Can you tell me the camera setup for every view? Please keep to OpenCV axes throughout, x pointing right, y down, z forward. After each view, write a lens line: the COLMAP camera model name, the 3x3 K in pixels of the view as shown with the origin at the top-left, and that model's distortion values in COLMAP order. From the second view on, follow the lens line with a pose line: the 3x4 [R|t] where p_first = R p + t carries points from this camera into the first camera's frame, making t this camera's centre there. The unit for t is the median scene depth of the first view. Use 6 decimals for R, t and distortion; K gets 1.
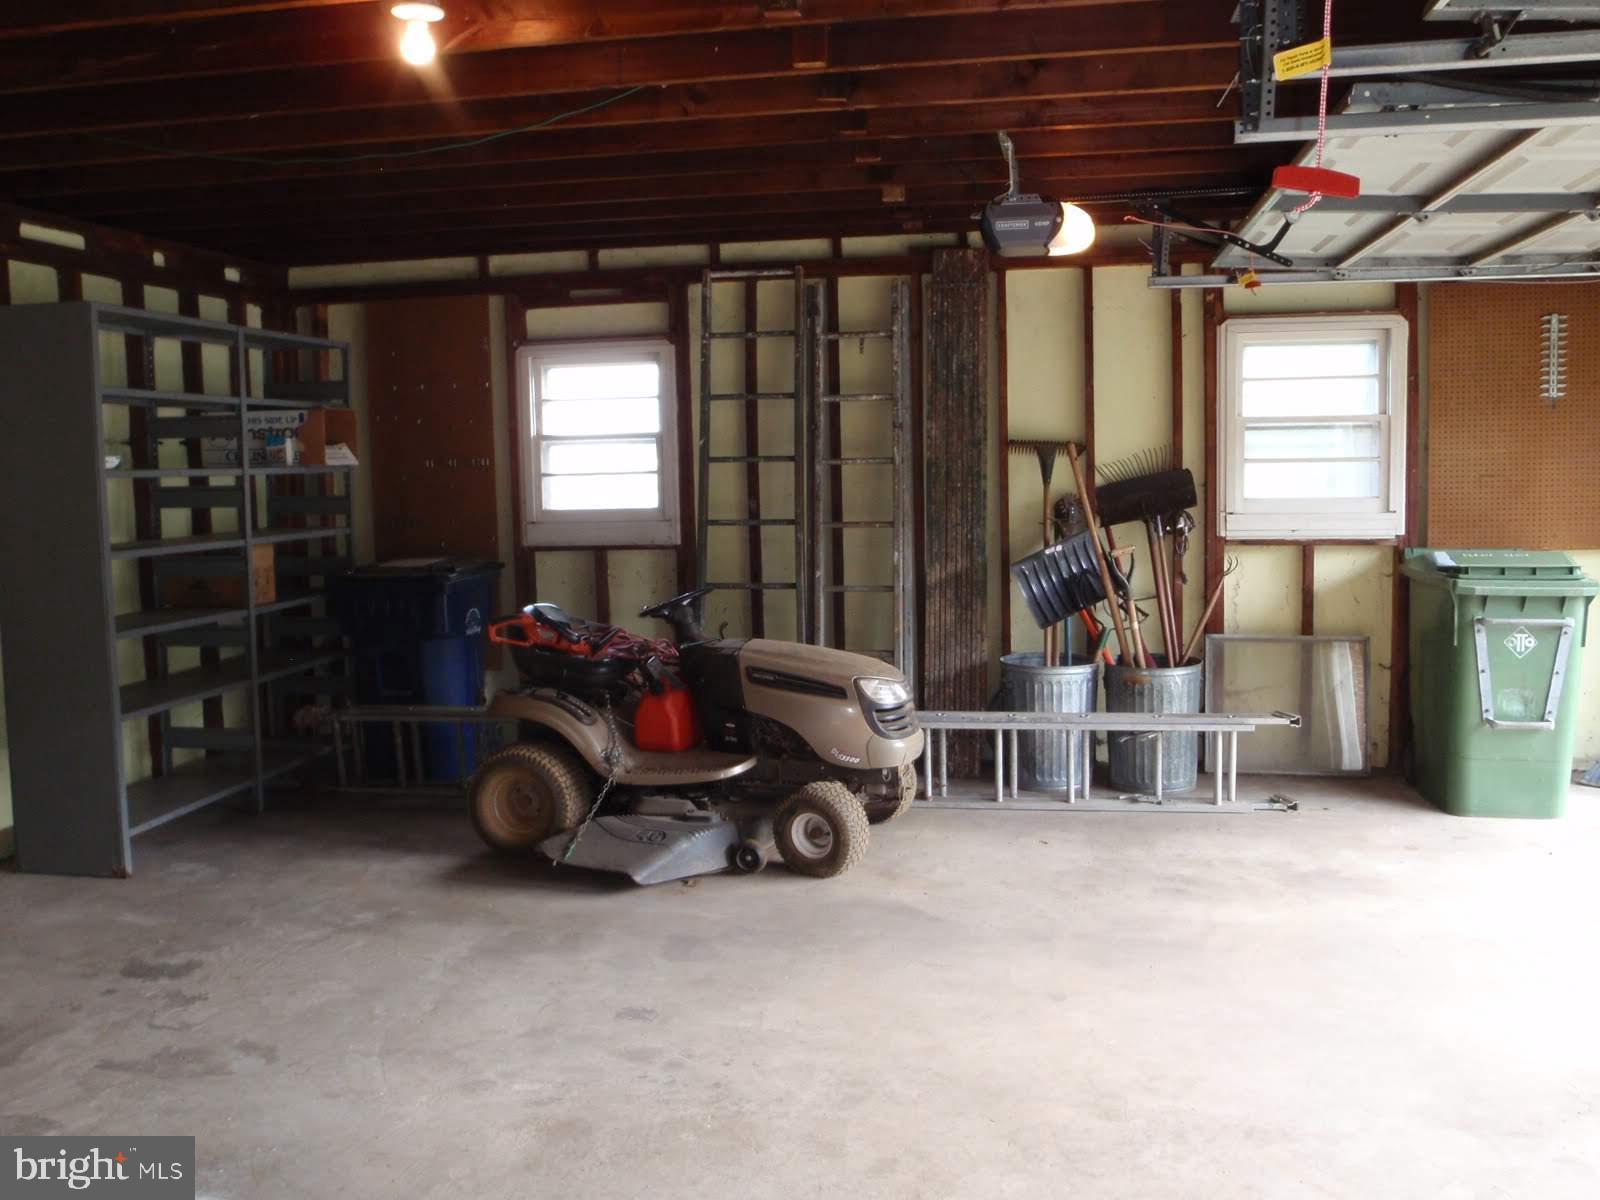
lens RADIAL K [[1349.9, 0, 802.9], [0, 1349.9, 585.0], [0, 0, 1]] dist [-0.078467, 0.056121]
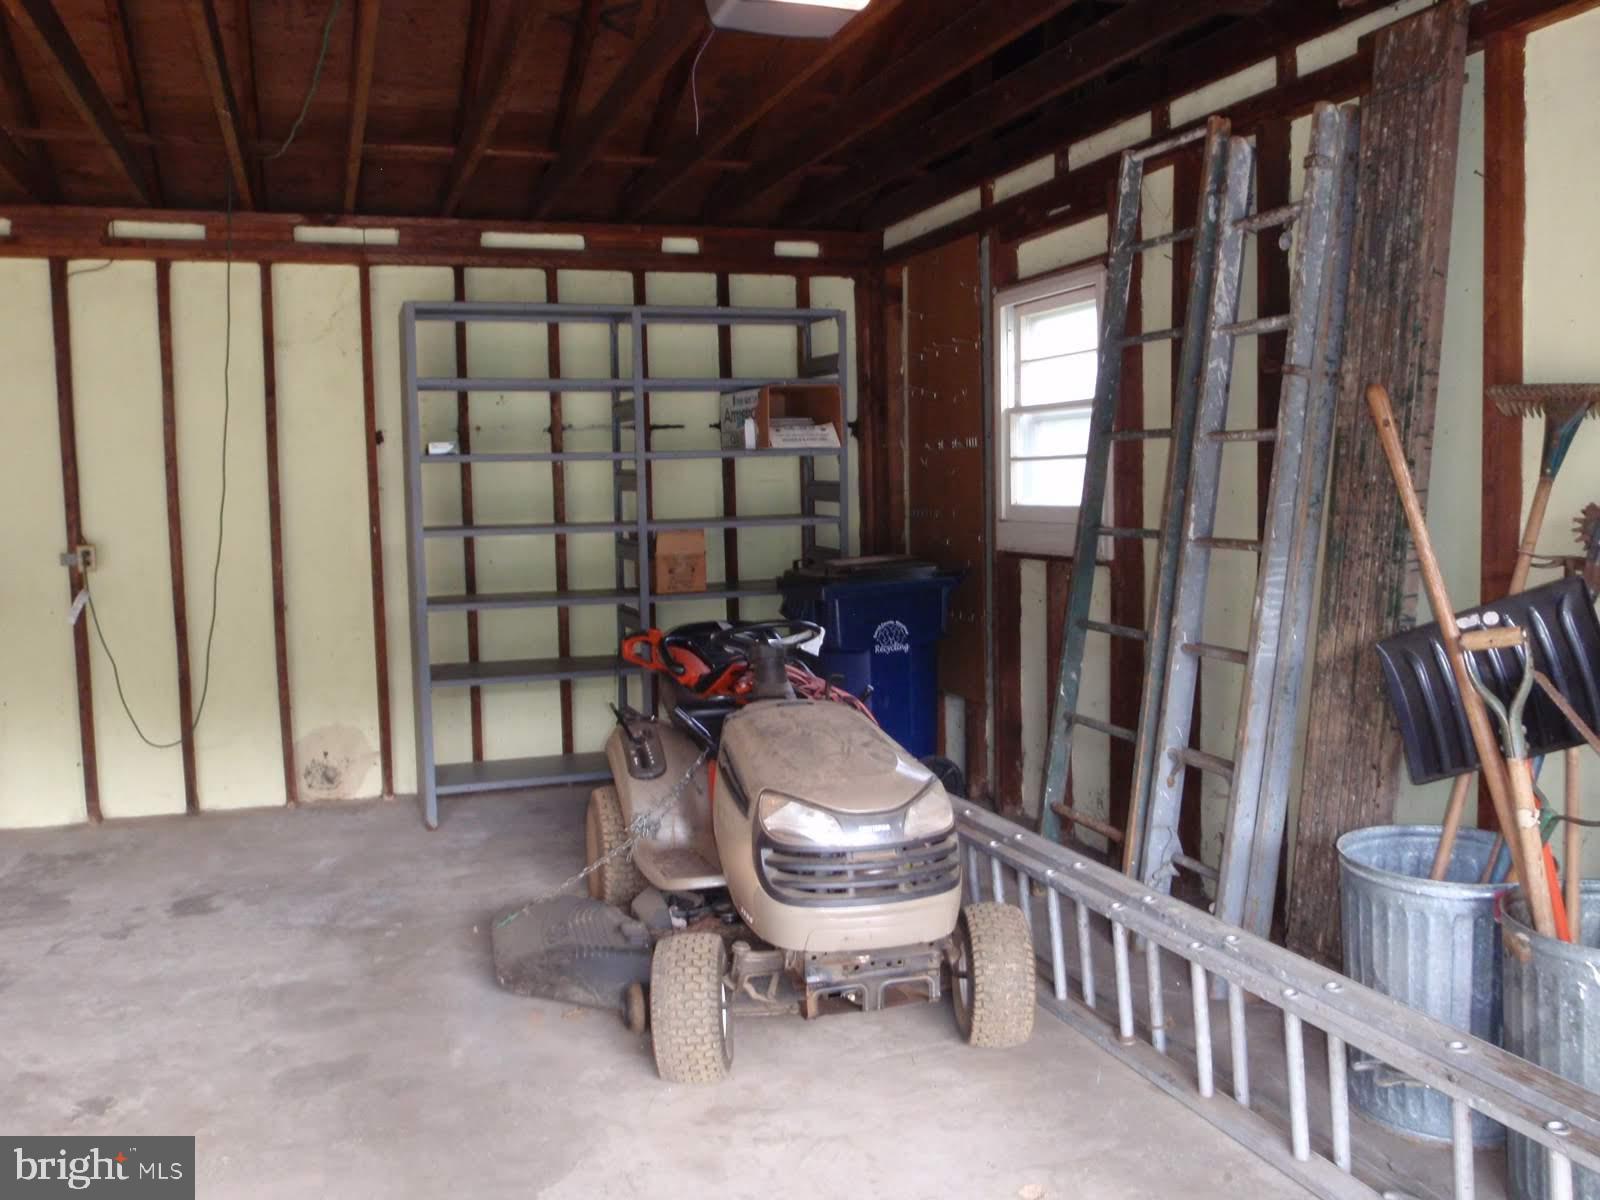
lens RADIAL K [[1349.9, 0, 789.6], [0, 1349.9, 577.7], [0, 0, 1]] dist [-0.078467, 0.056121]
pose [[0.492468, 0.074733, -0.867116, 0.581825], [-0.065505, 0.996663, 0.048695, -0.059764], [0.867862, 0.032819, 0.495720, 0.711811]]
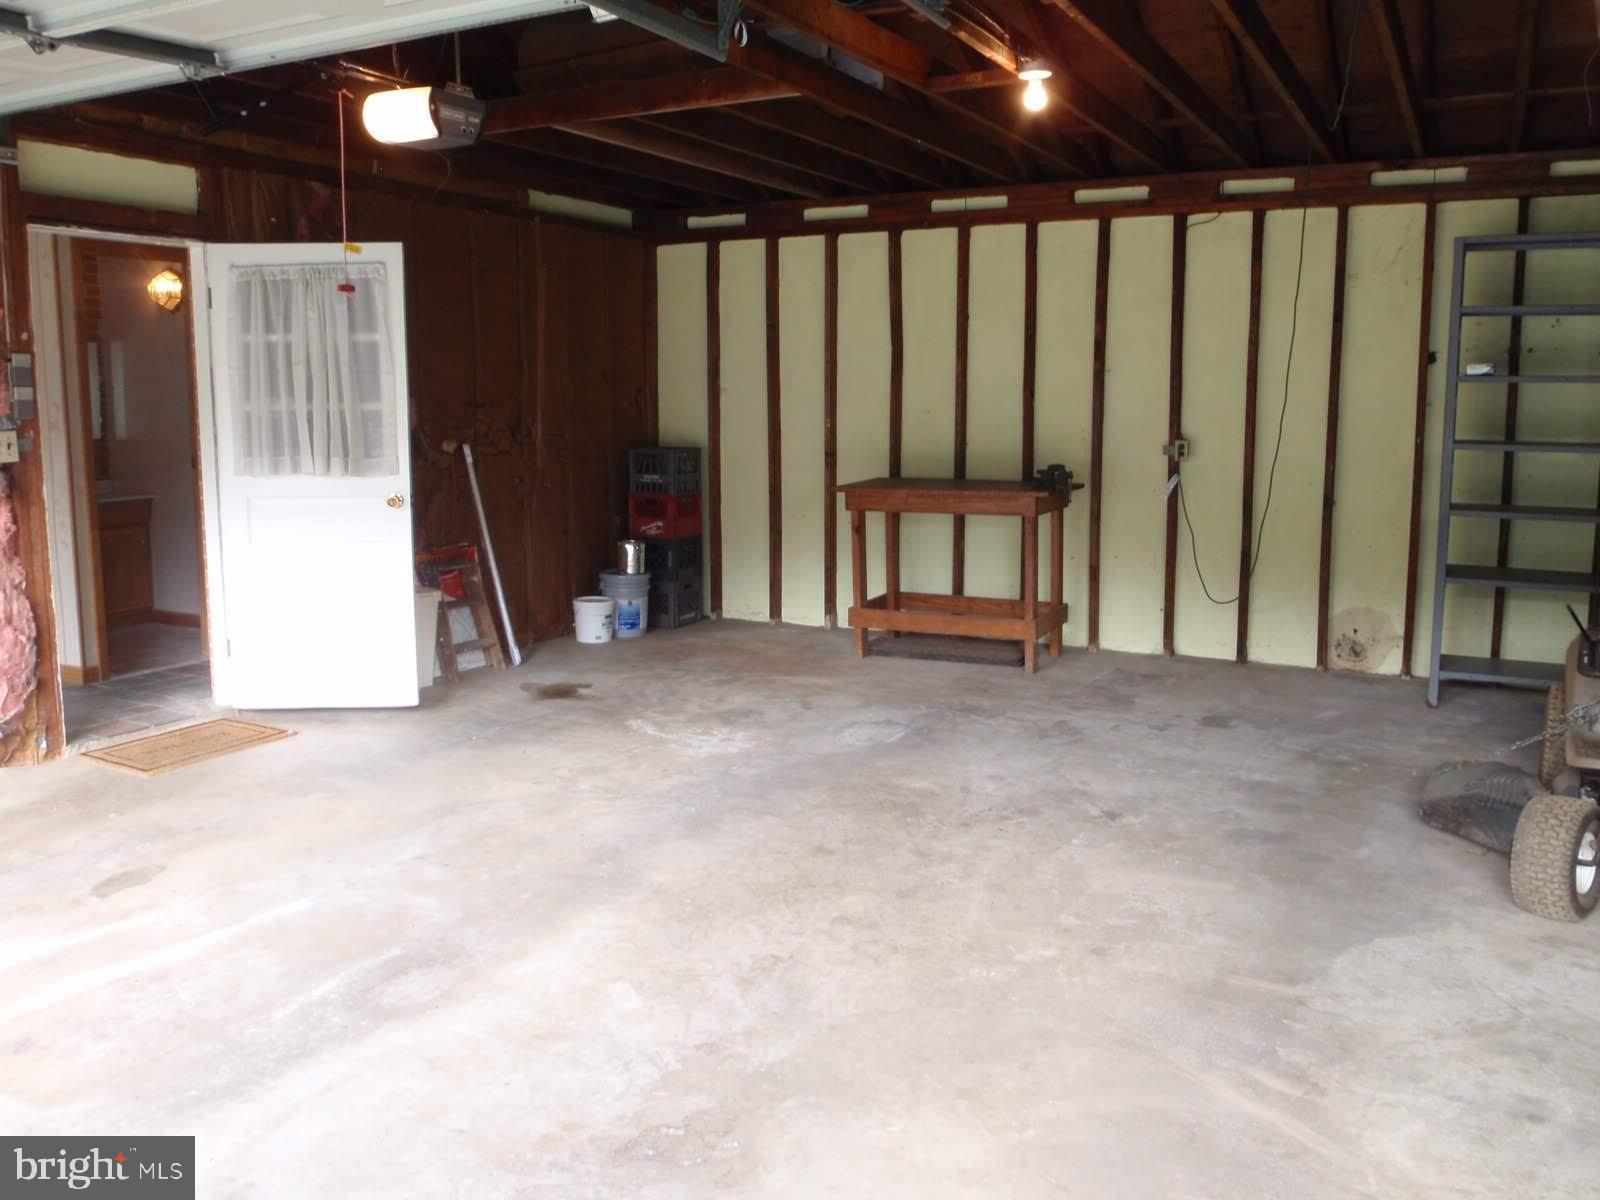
lens RADIAL K [[1349.9, 0, 805.1], [0, 1349.9, 598.5], [0, 0, 1]] dist [-0.078467, 0.056121]
pose [[-0.287516, 0.165033, -0.943450, 0.826834], [-0.078656, 0.977647, 0.194985, -0.076487], [0.954541, 0.130269, -0.268108, 0.771293]]
